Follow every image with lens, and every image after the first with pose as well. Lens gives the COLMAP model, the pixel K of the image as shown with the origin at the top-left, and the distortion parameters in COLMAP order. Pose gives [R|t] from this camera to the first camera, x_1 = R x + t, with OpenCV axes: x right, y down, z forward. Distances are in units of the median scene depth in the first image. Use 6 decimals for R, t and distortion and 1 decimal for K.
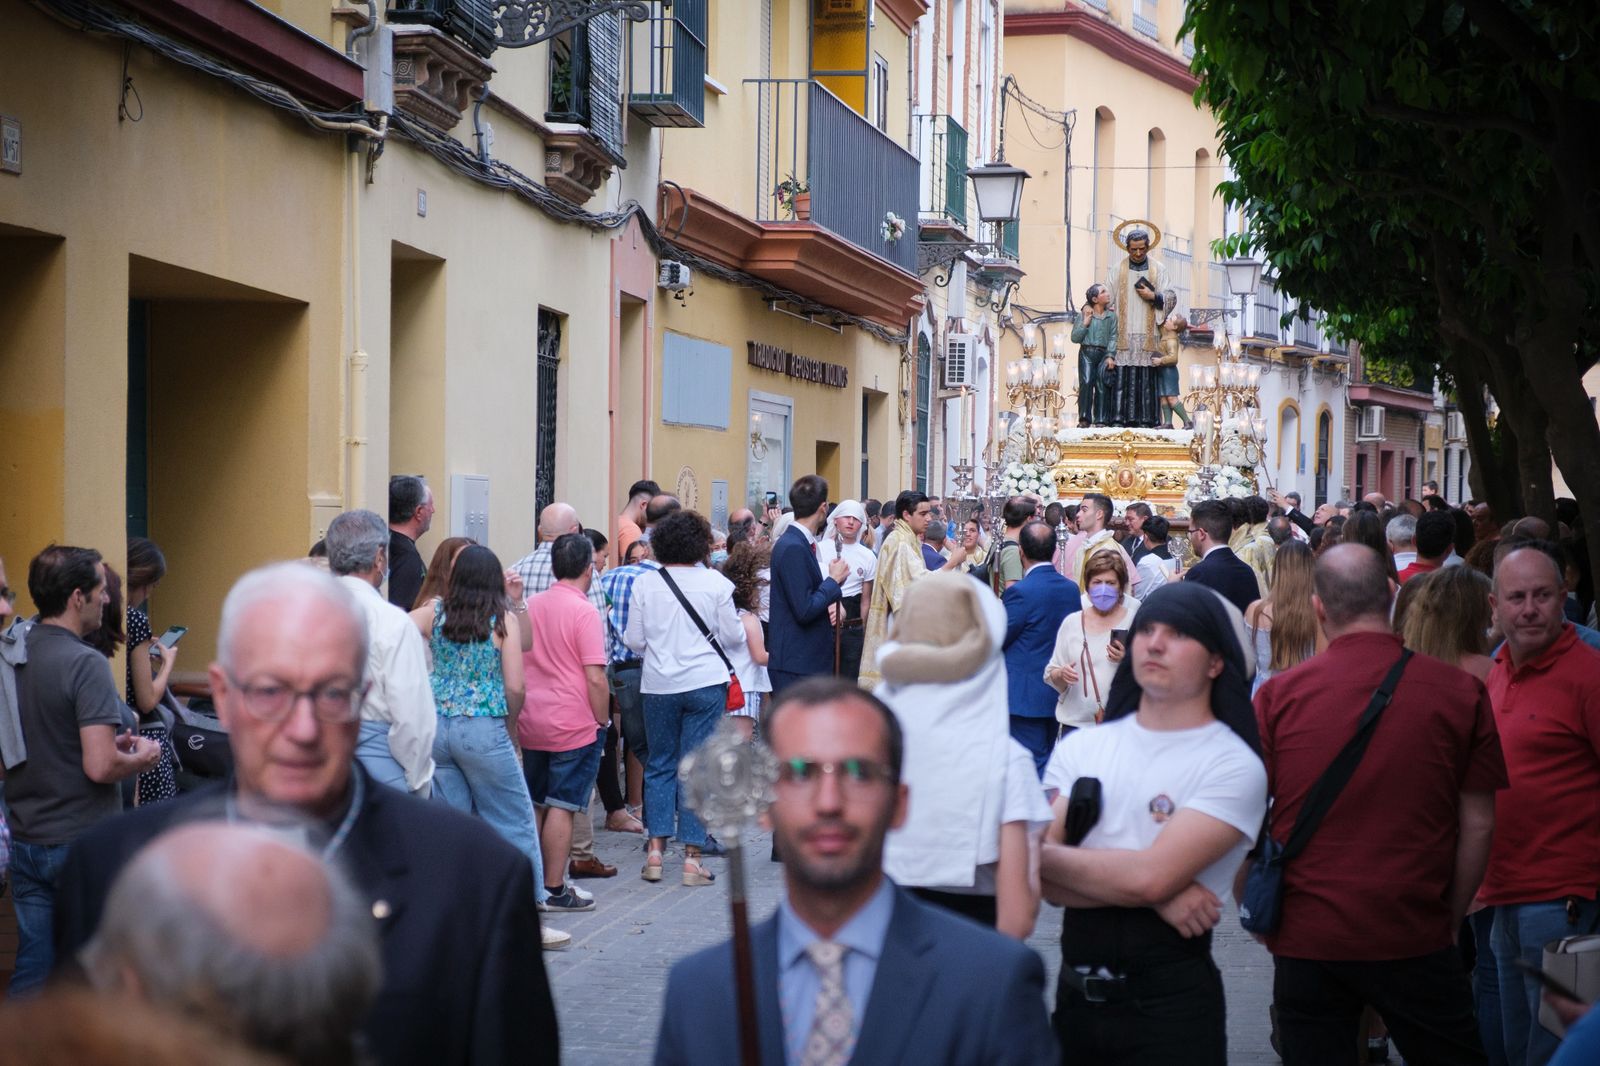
lens RADIAL K [[3725.4, 0, 744.6], [0, 3725.4, 561.6], [0, 0, 1]] dist [0.386771, -4.366259]
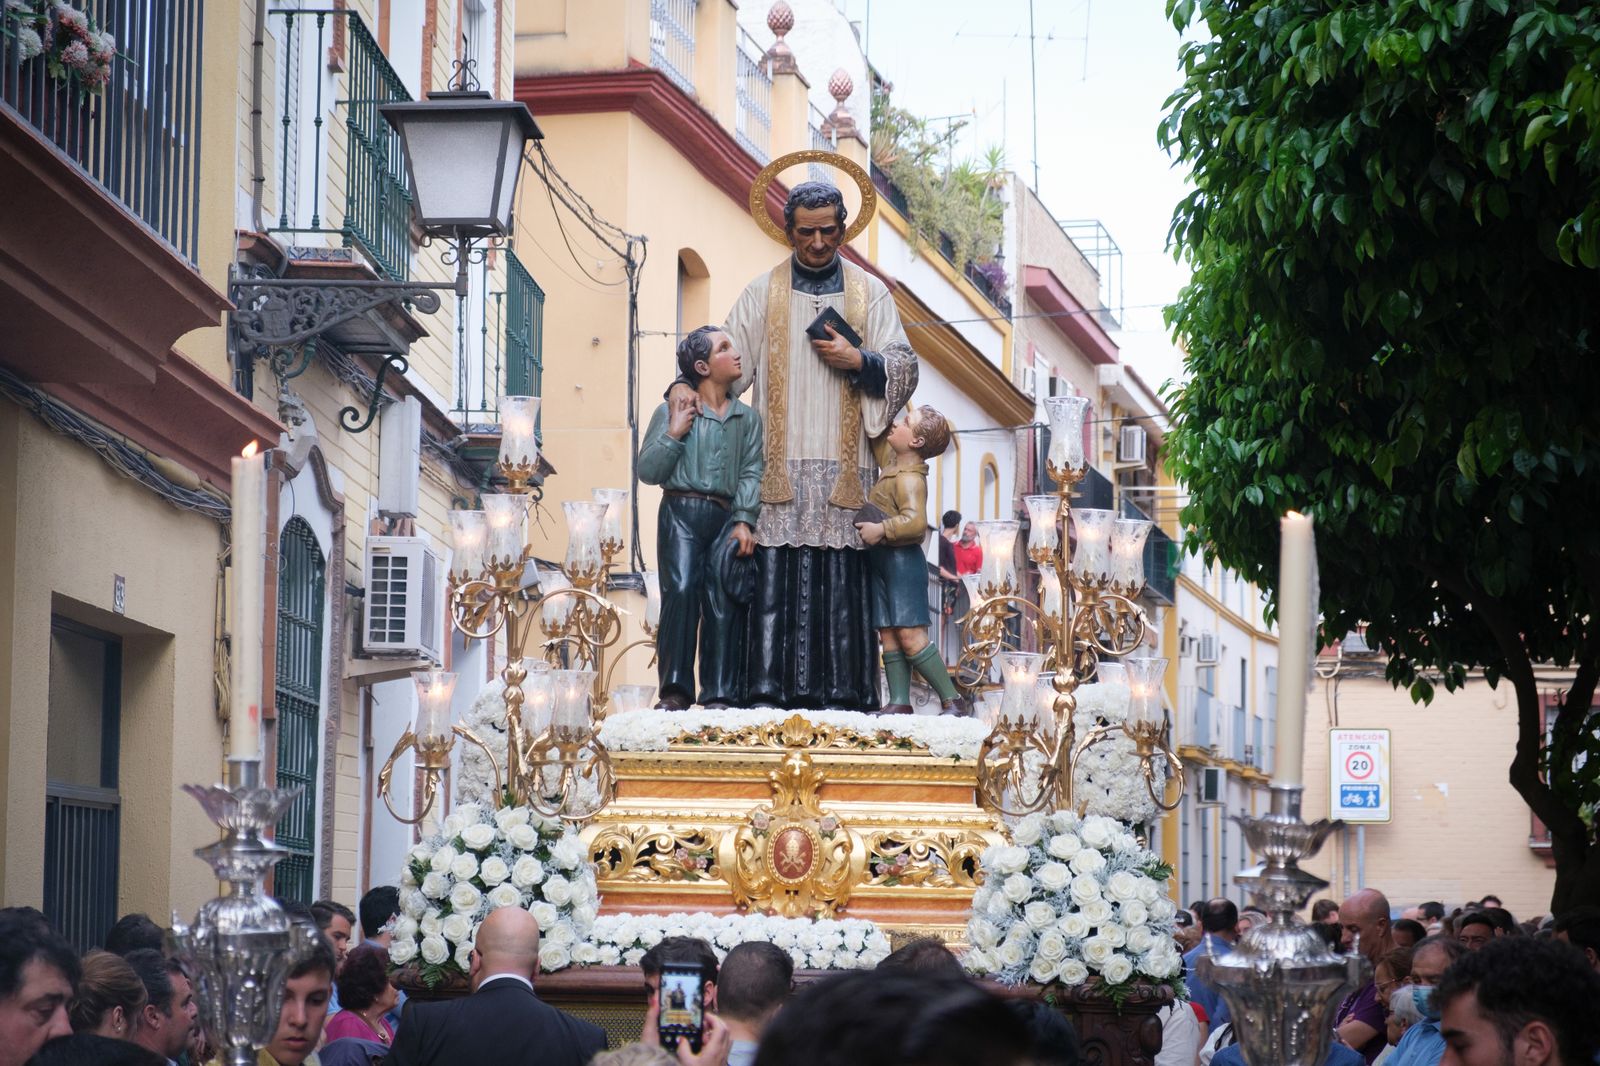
lens RADIAL K [[3725.4, 0, 744.6], [0, 3725.4, 561.6], [0, 0, 1]] dist [0.386771, -4.366259]
pose [[0.993415, 0.009369, 0.114185, 0.055956], [0.002332, 0.994790, -0.101918, -0.013361], [-0.114545, 0.101513, 0.988218, 0.637805]]
